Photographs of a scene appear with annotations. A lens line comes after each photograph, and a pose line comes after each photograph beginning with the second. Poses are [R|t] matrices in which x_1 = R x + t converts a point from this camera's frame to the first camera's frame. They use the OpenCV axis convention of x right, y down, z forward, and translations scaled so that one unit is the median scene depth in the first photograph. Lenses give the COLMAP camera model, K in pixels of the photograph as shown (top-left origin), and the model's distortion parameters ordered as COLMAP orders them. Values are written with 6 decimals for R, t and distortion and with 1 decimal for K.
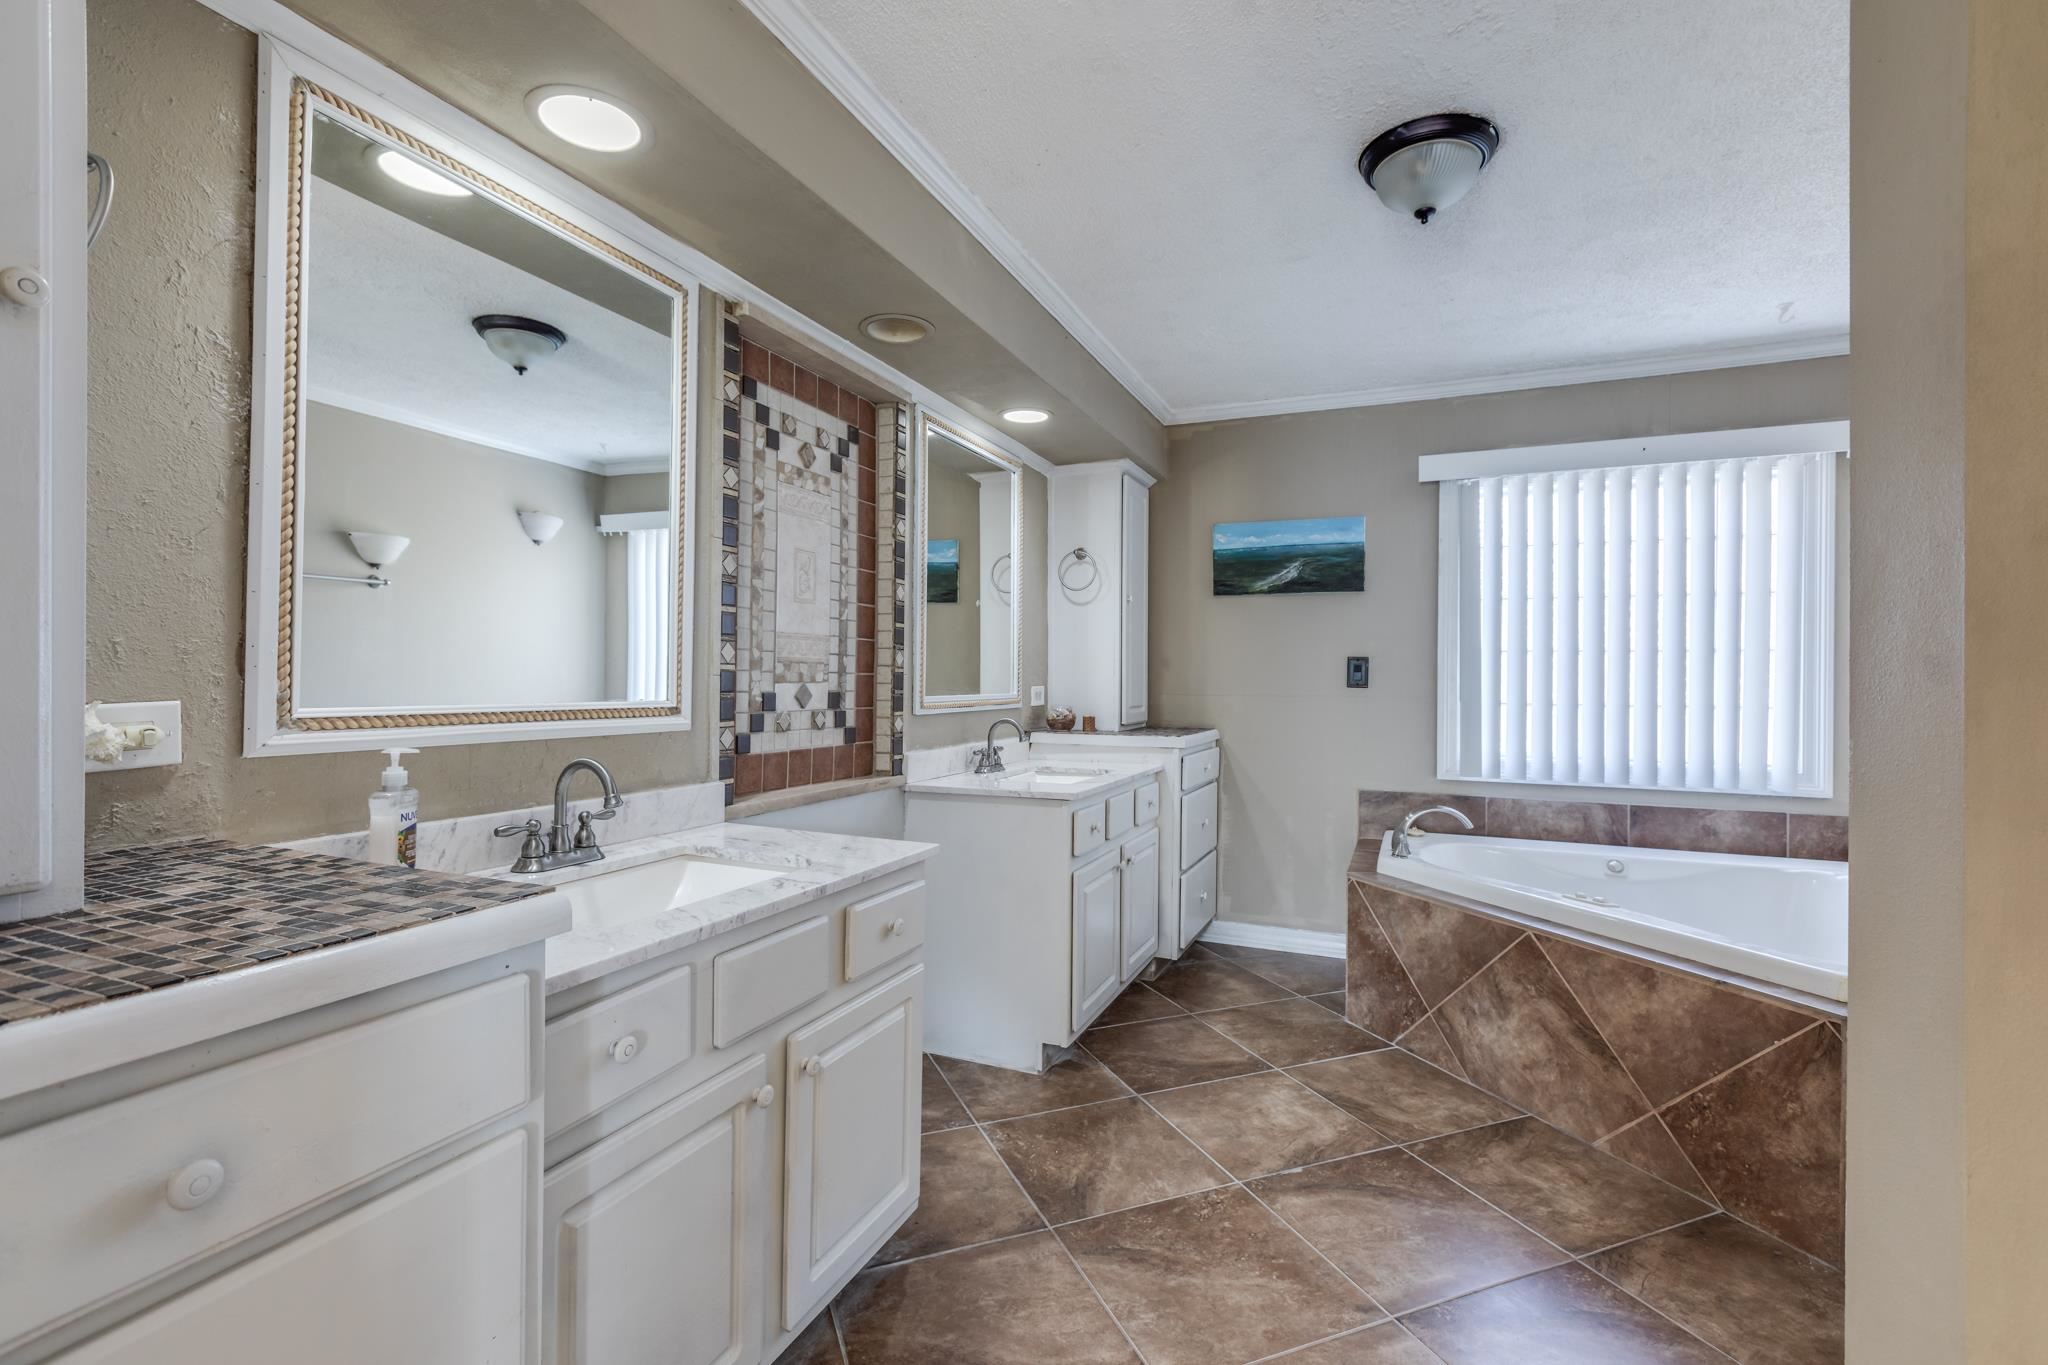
lens RADIAL K [[909.5, 0, 1024.0], [0, 909.5, 682.5], [0, 0, 1]] dist [0.000505, -0.000108]
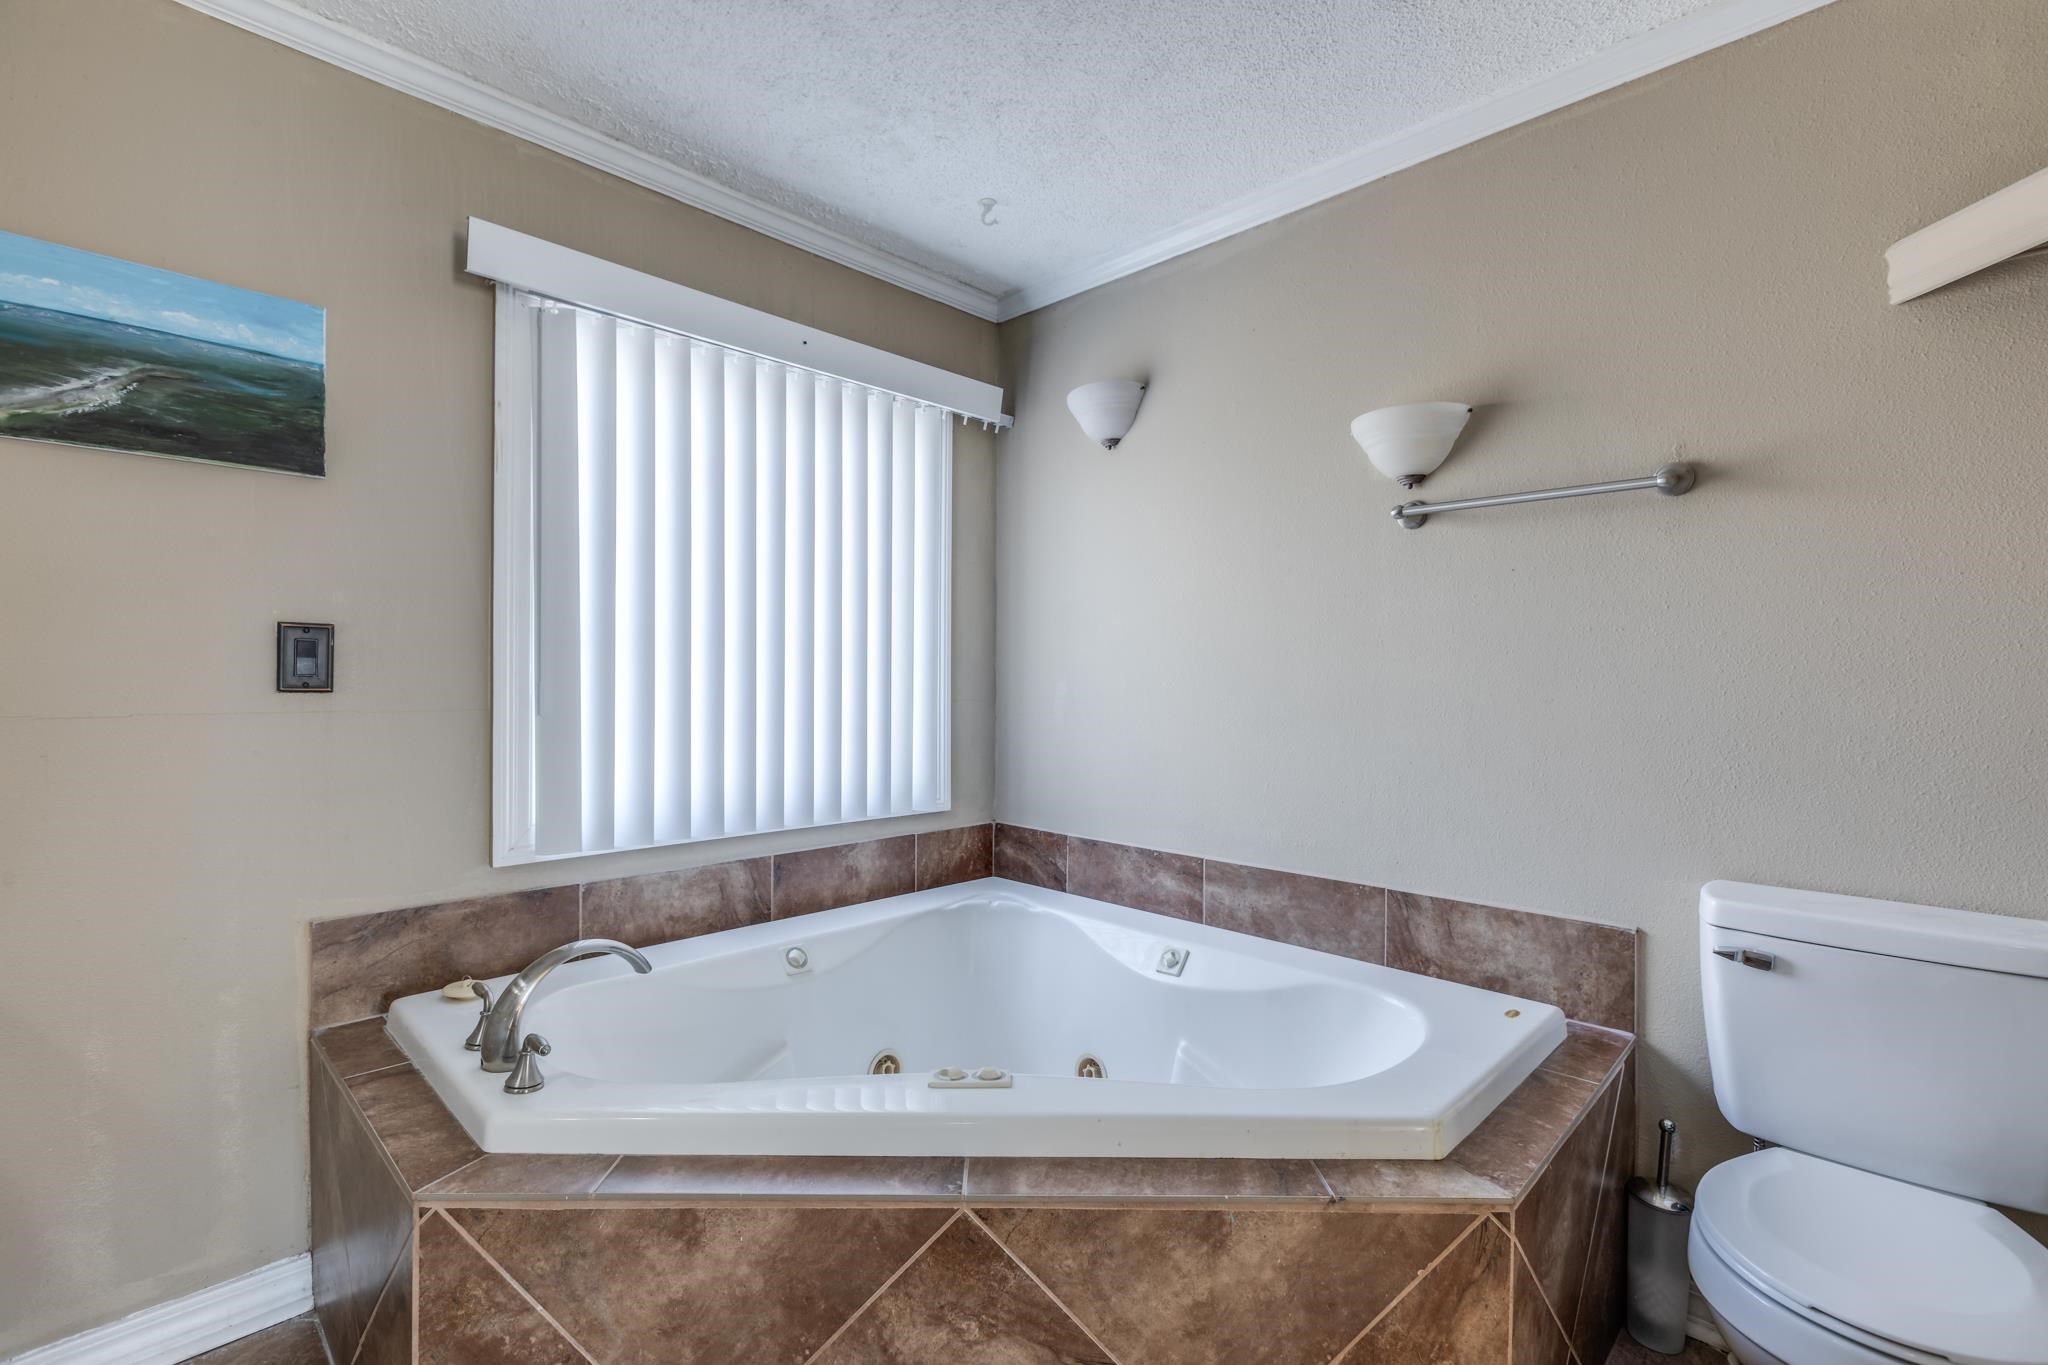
lens RADIAL K [[909.5, 0, 1024.0], [0, 909.5, 682.5], [0, 0, 1]] dist [0.000505, -0.000108]
pose [[0.362908, -0.008883, 0.931783, 0.092731], [-0.000840, 0.999951, 0.009860, -0.004253], [-0.931825, -0.004361, 0.362883, 0.585107]]
